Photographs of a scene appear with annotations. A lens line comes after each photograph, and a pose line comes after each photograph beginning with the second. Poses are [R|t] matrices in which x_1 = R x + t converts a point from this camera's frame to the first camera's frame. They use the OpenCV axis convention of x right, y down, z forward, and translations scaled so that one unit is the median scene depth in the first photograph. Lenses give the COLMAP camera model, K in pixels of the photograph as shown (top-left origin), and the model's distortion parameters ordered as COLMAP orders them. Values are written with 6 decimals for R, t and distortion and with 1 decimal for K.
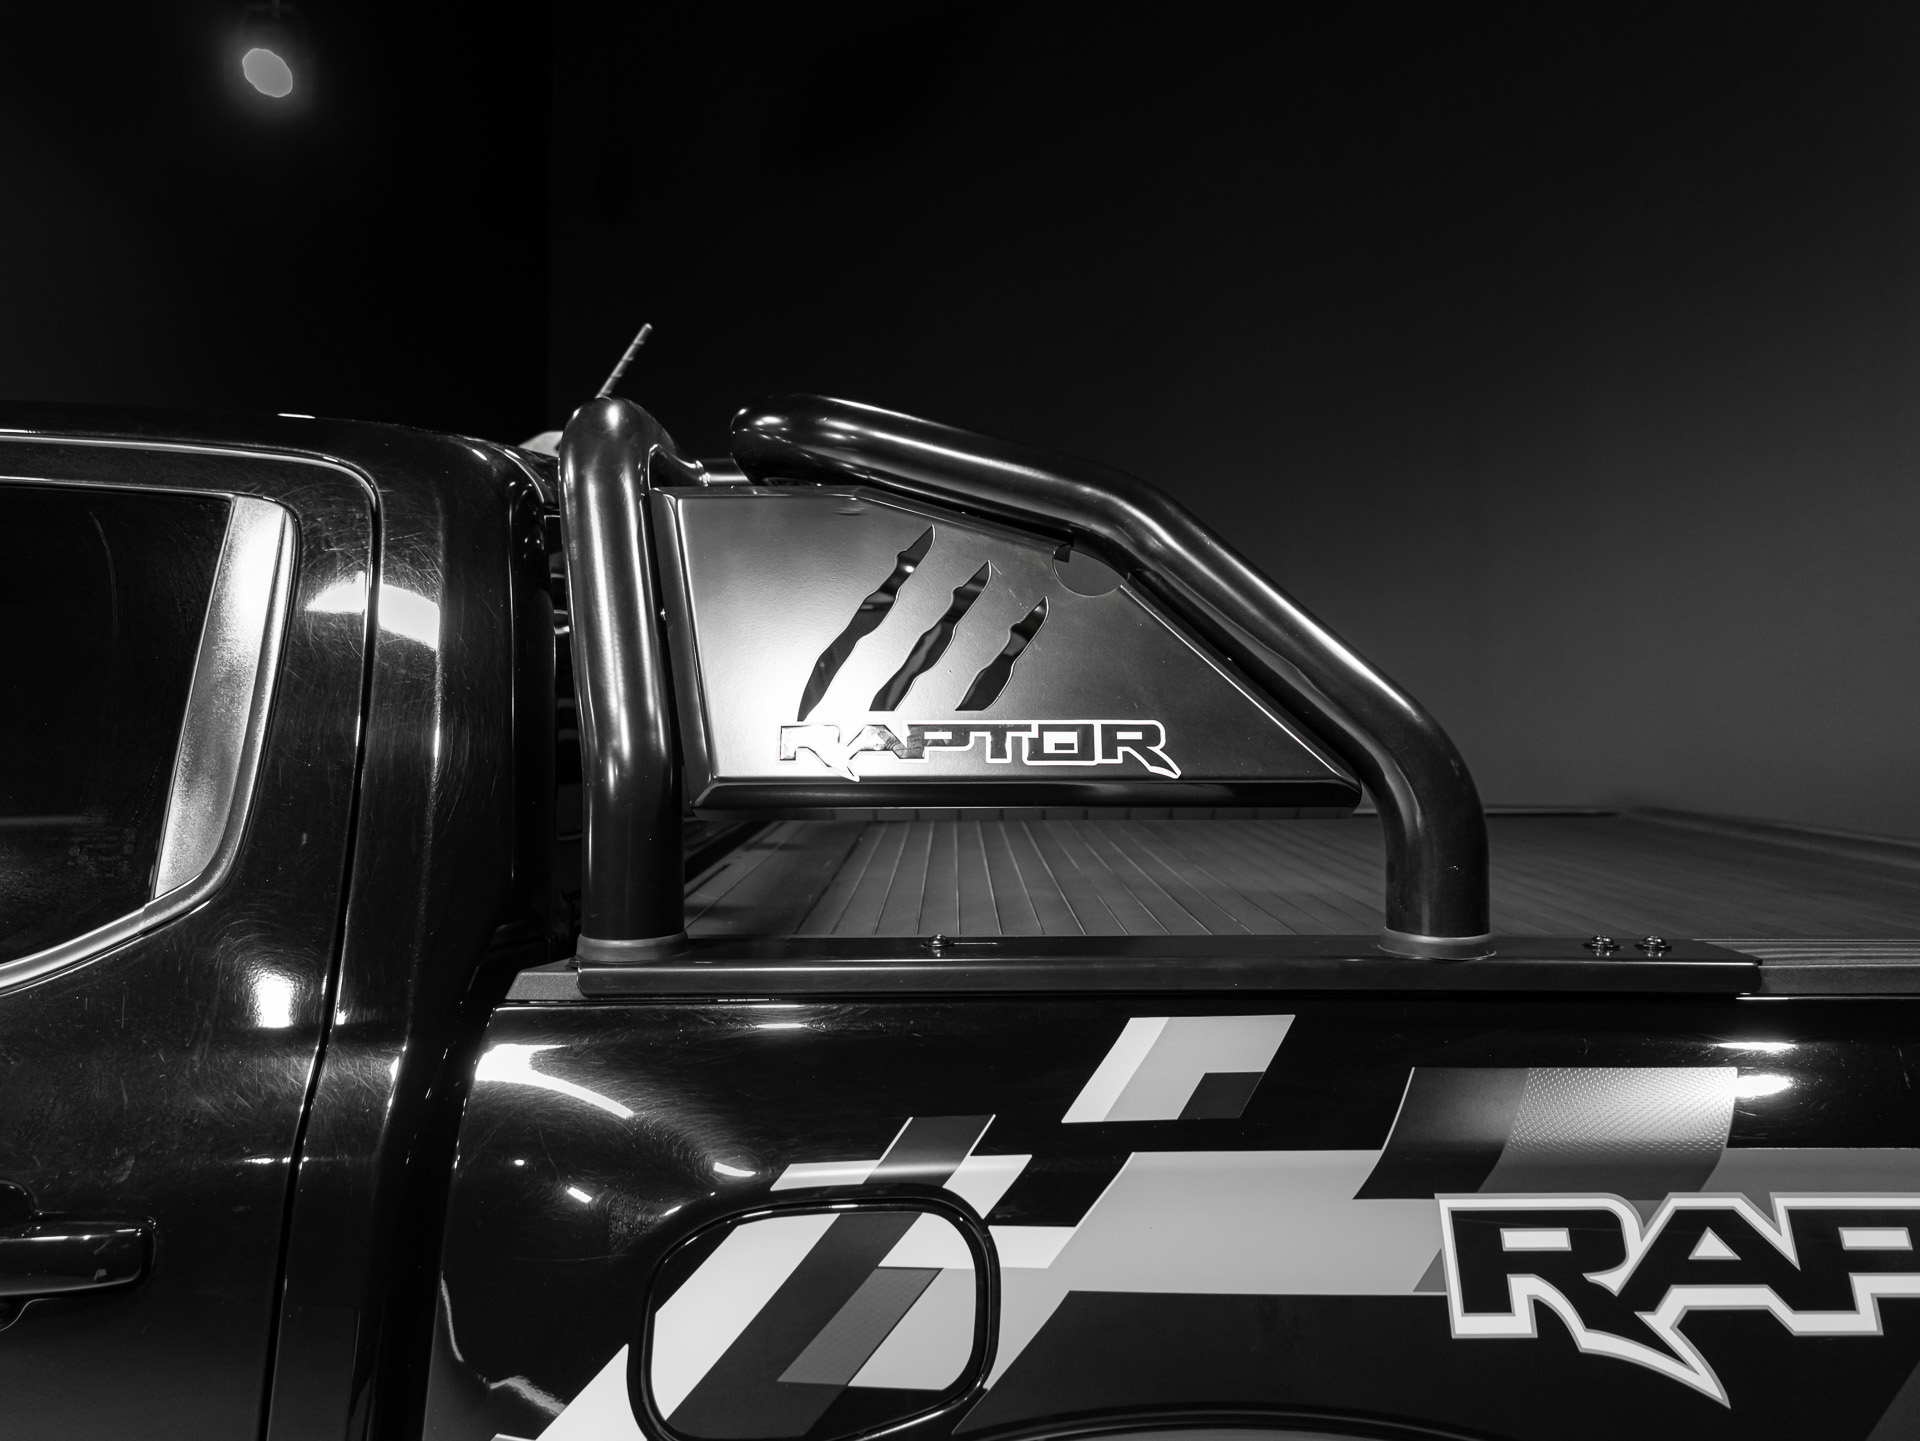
lens RADIAL K [[1416.6, 0, 960.0], [0, 1416.6, 720.5], [0, 0, 1]] dist [0.021028, 0.030188]
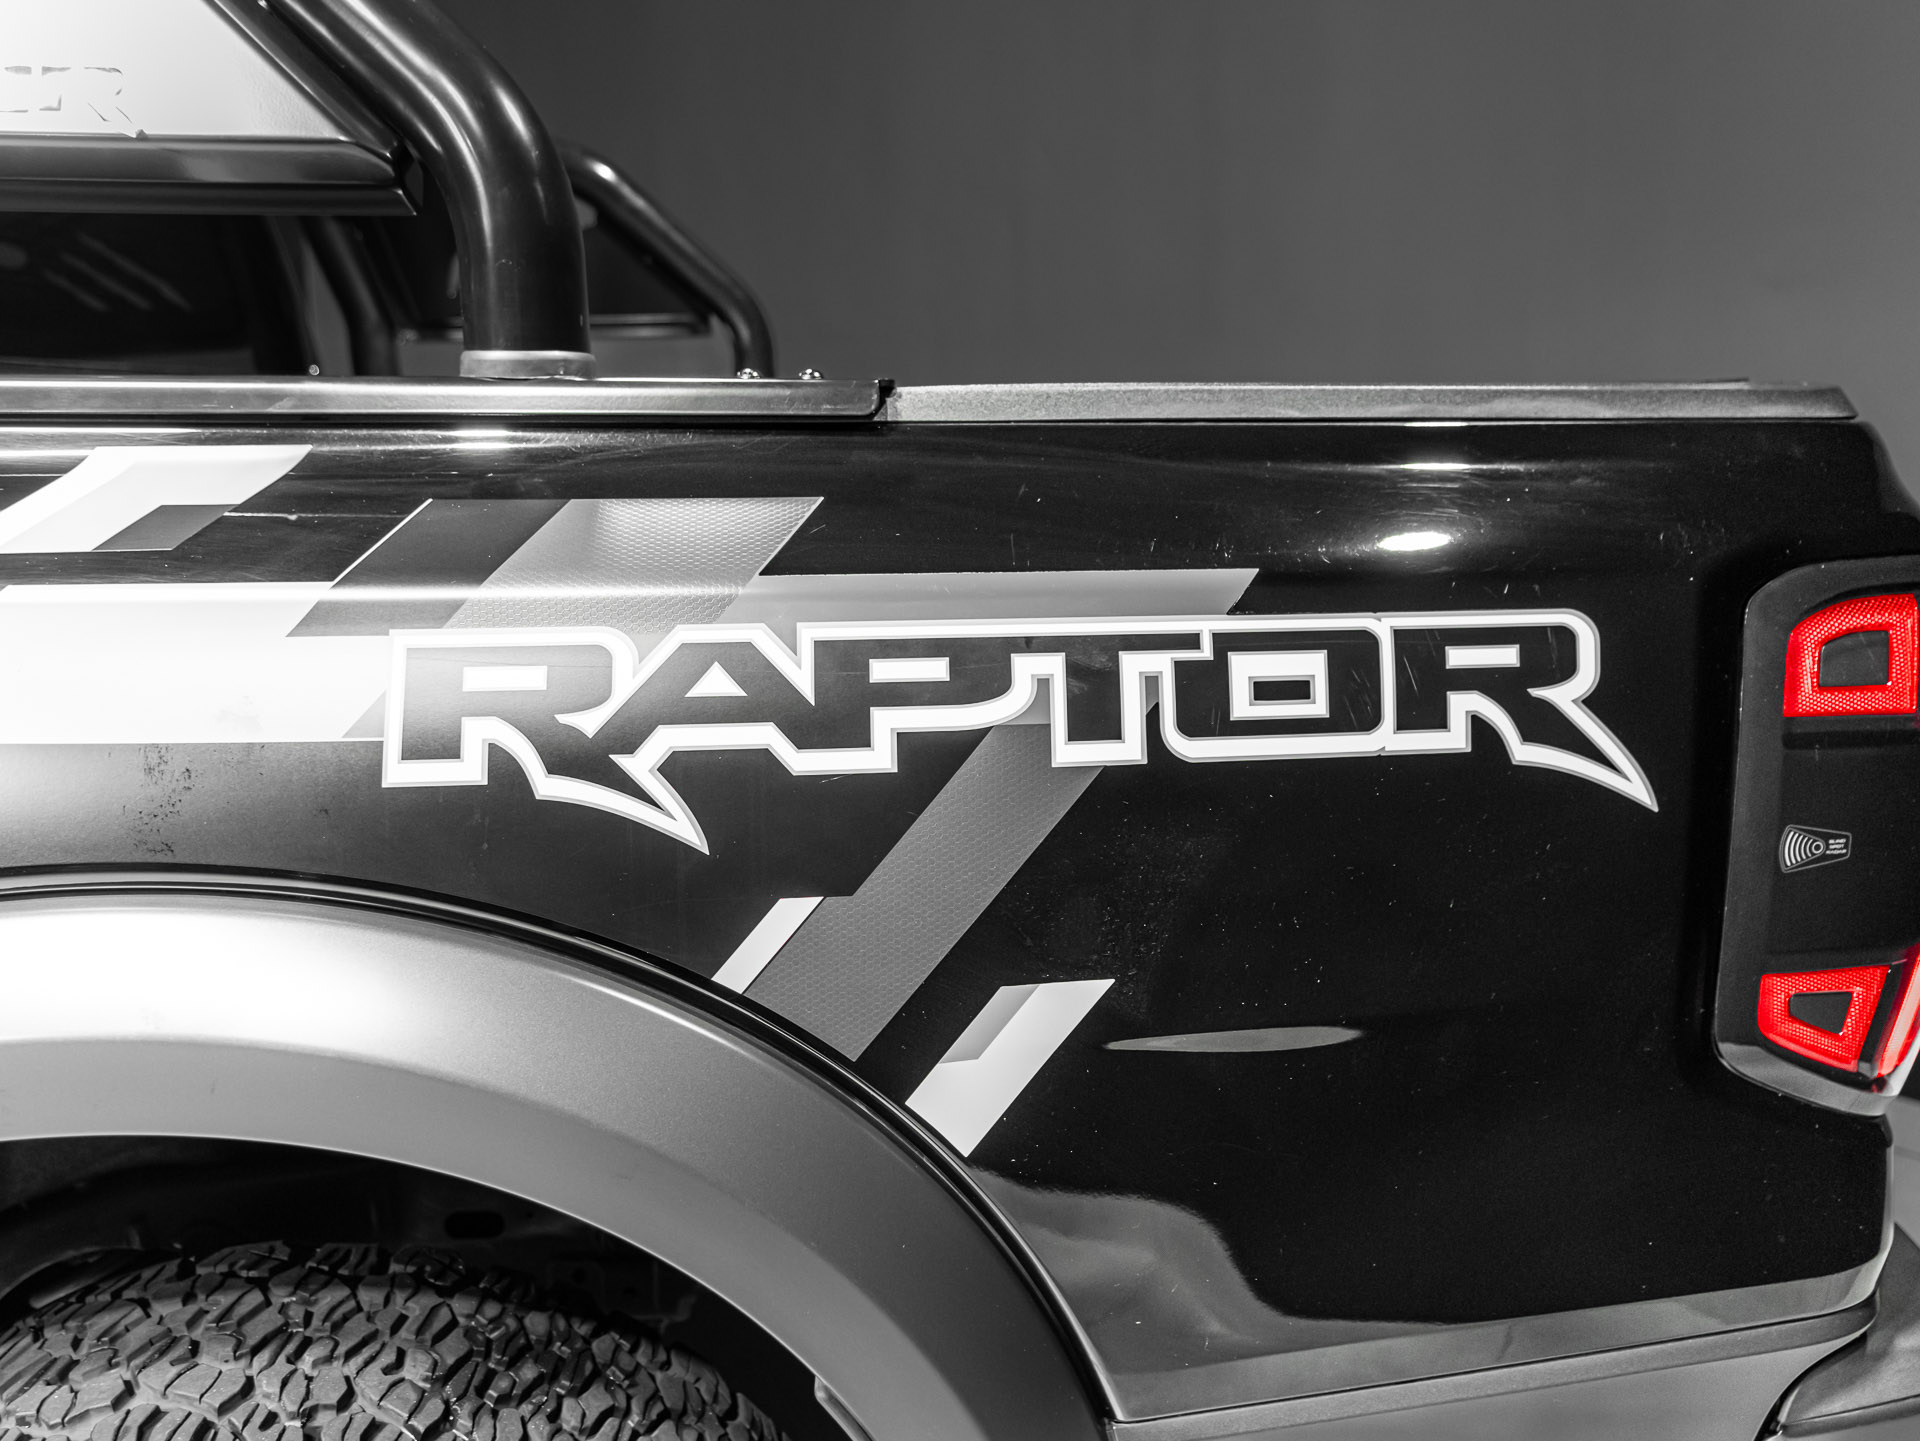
lens RADIAL K [[1416.6, 0, 960.0], [0, 1416.6, 720.5], [0, 0, 1]] dist [0.021028, 0.030188]
pose [[0.998840, -0.012814, 0.046426, 0.626776], [0.003810, 0.981959, 0.189056, 0.229662], [-0.048011, -0.188660, 0.980868, 0.166418]]
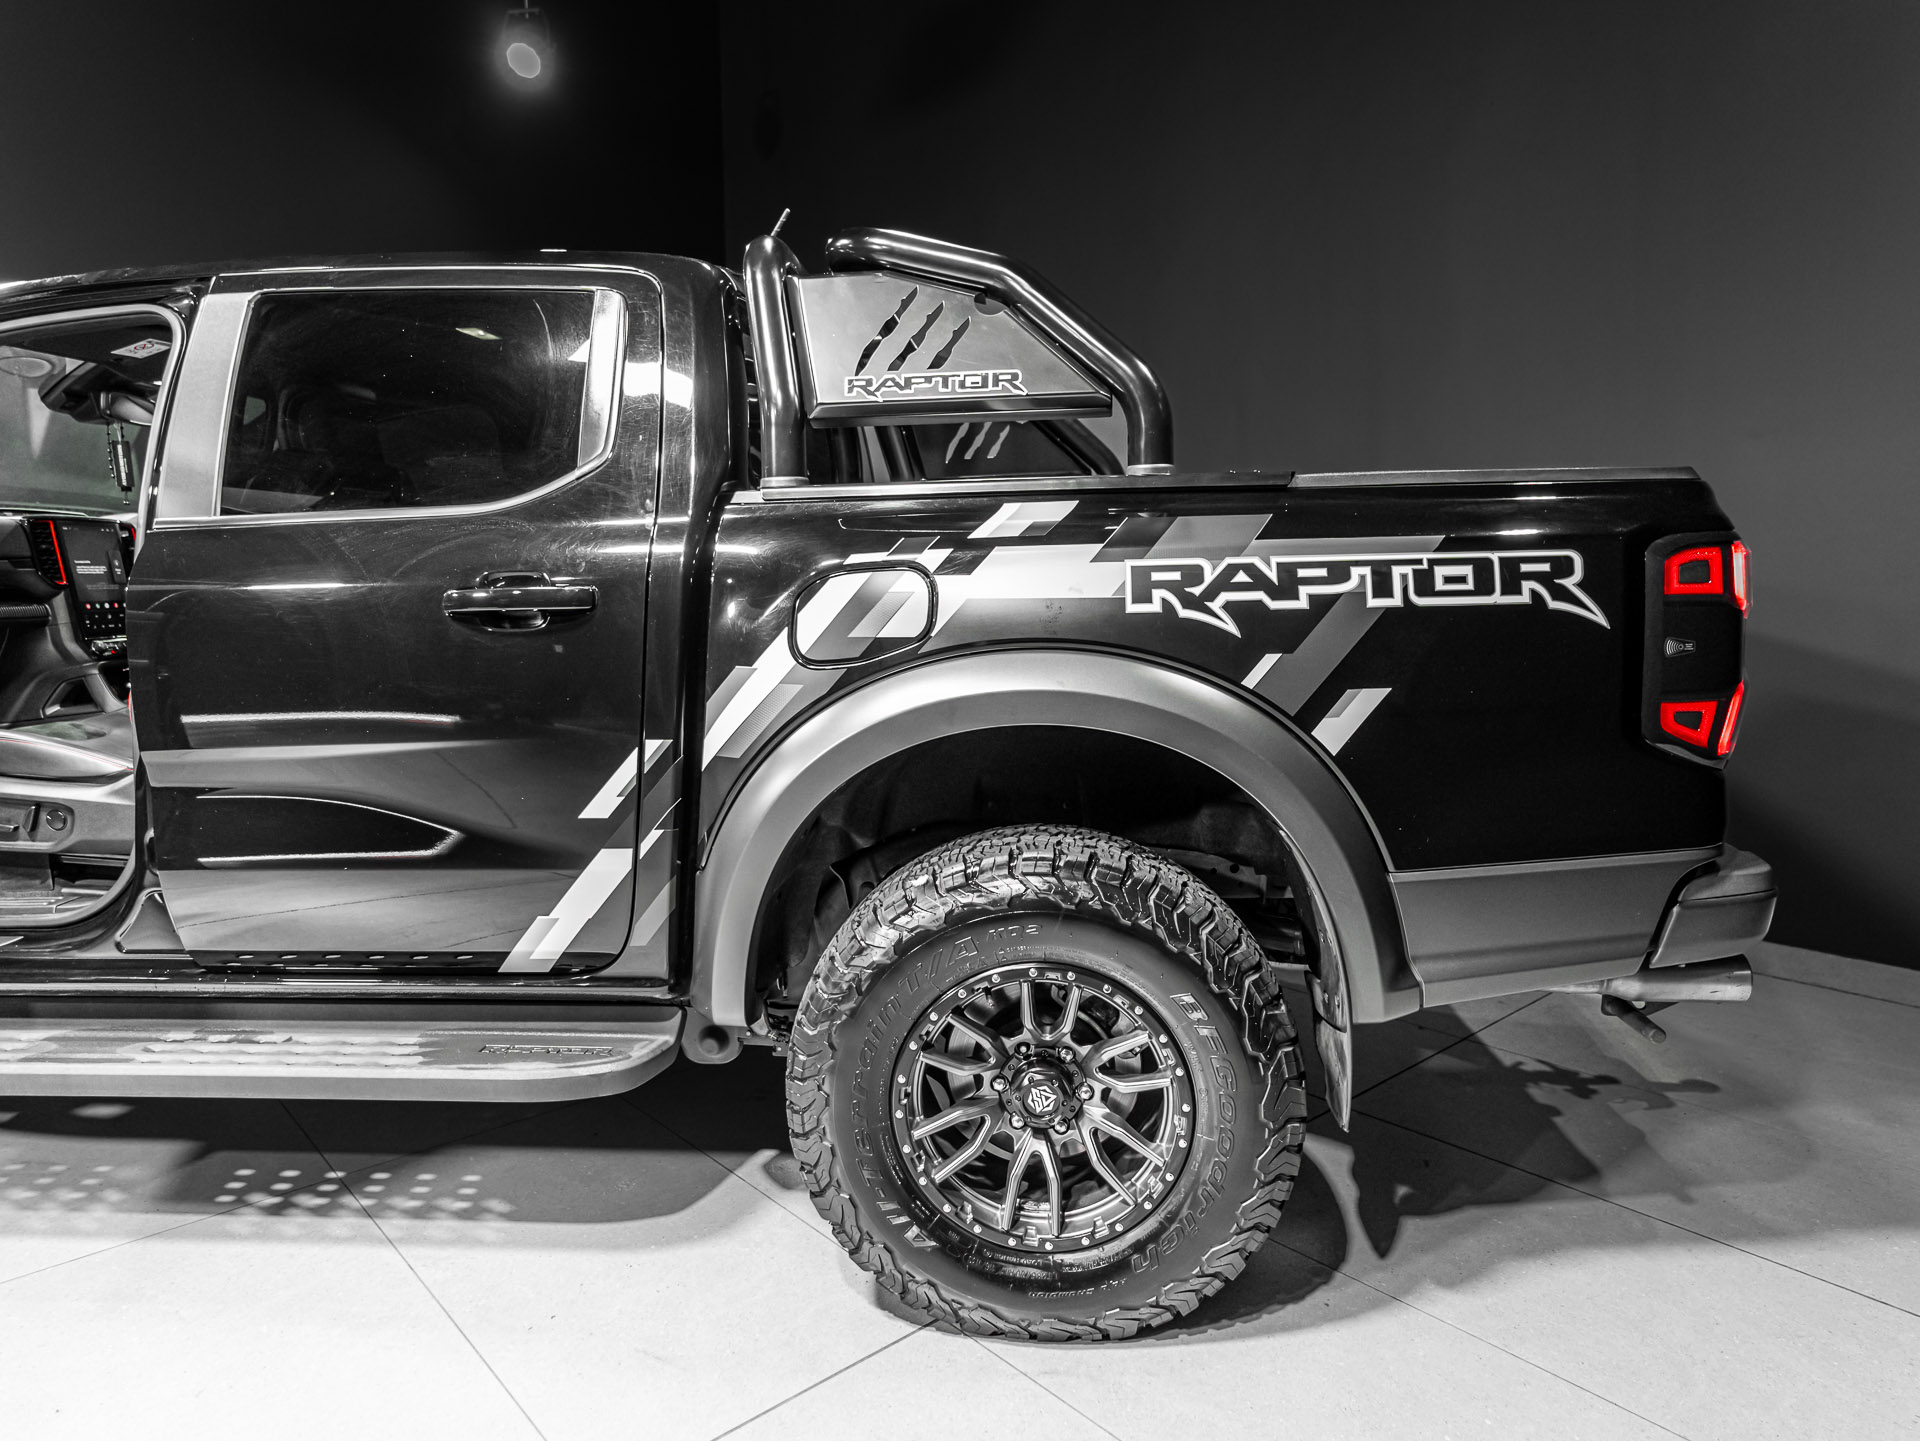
lens RADIAL K [[1202.3, 0, 975.2], [0, 1202.3, 724.1], [0, 0, 1]] dist [-0.006361, 0.025872]
pose [[0.996115, -0.009326, -0.087564, 0.259987], [0.018611, 0.994210, 0.105831, 0.388051], [0.086070, -0.107049, 0.990521, -1.001894]]
